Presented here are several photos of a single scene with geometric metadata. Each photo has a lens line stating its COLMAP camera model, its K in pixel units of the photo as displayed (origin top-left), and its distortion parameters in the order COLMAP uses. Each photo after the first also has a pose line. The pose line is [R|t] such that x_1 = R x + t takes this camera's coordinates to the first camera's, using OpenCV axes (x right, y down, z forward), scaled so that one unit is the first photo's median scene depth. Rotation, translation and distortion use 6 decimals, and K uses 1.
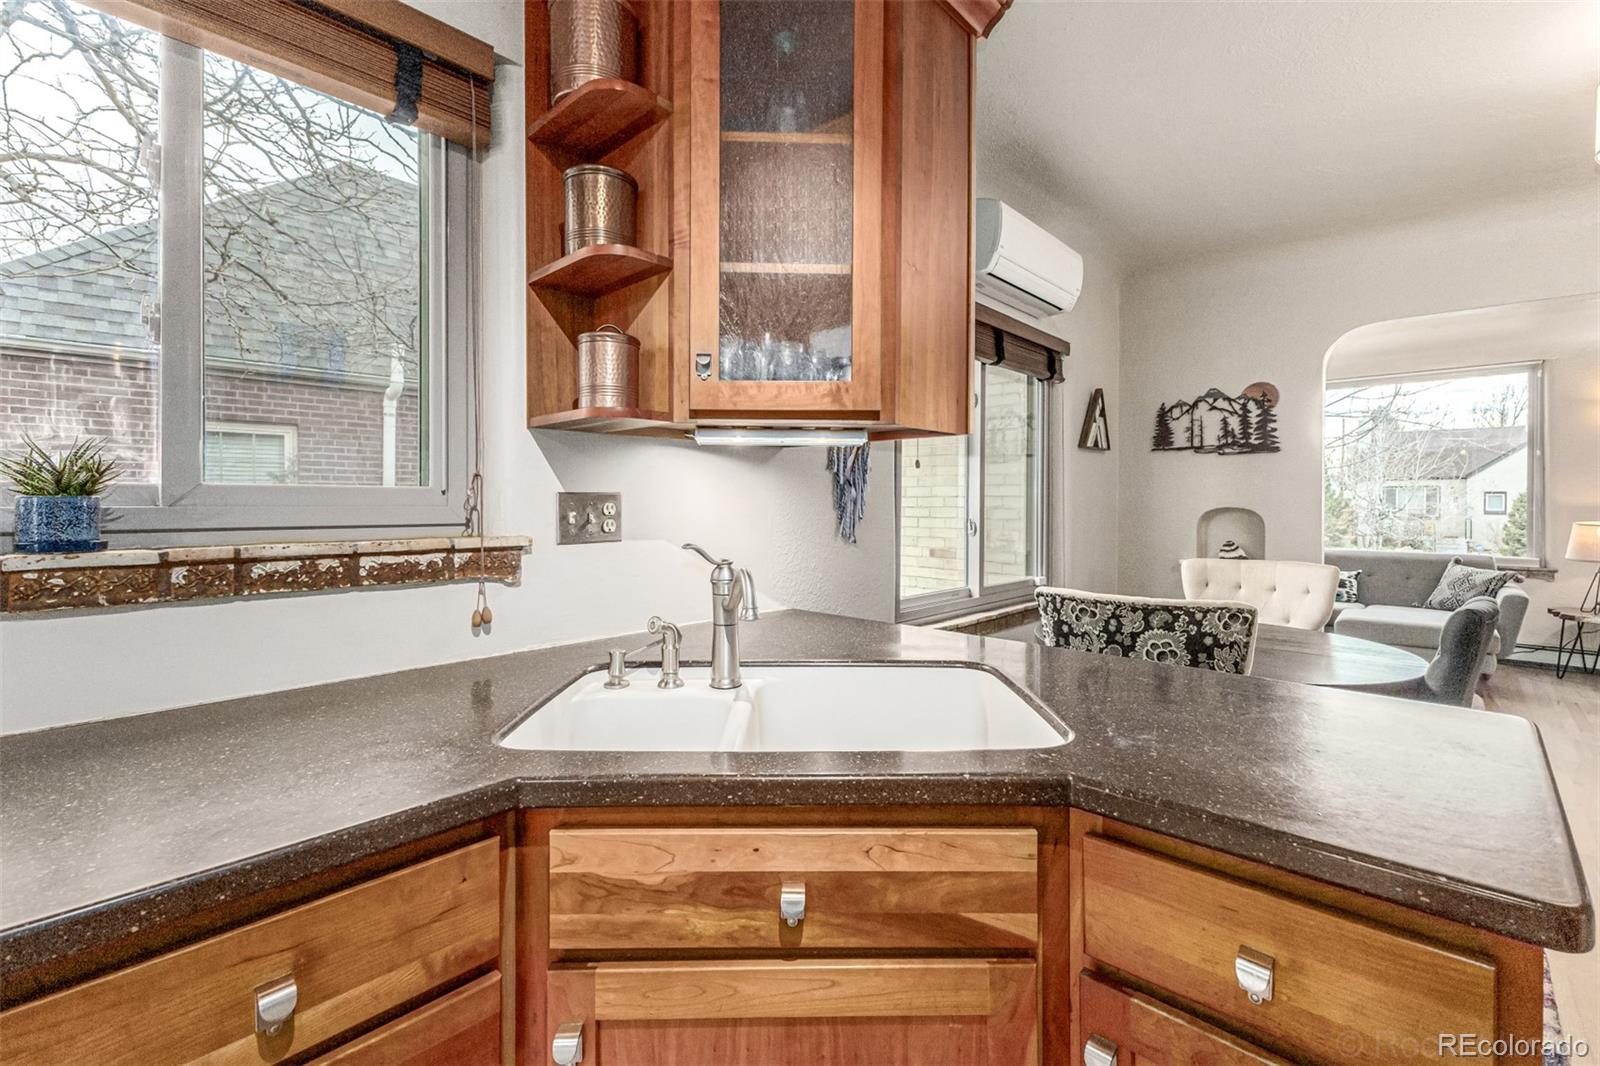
lens RADIAL K [[694.3, 0, 810.0], [0, 694.3, 506.6], [0, 0, 1]] dist [0.013549, -0.000350]
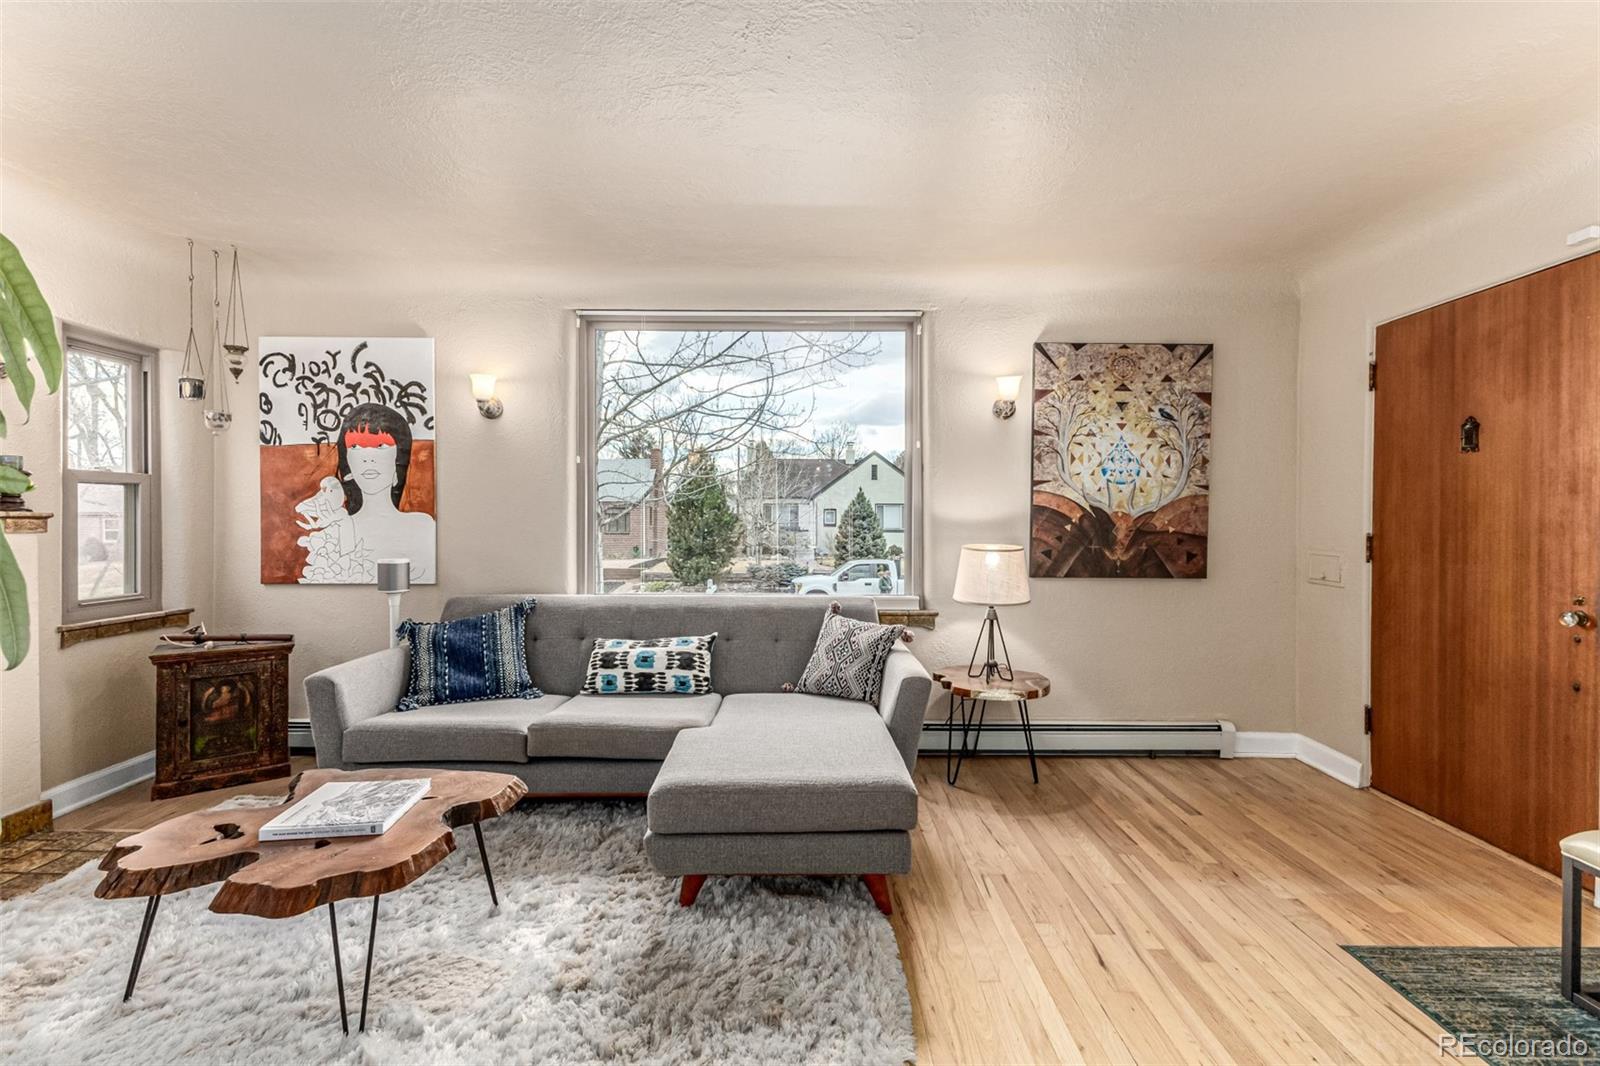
lens RADIAL K [[691.3, 0, 806.8], [0, 691.3, 524.6], [0, 0, 1]] dist [0.011348, -0.000075]
pose [[0.734526, -0.004817, 0.678563, 0.746225], [0.000912, 0.999981, 0.006112, -0.003352], [-0.678580, -0.003871, 0.734516, 0.870682]]
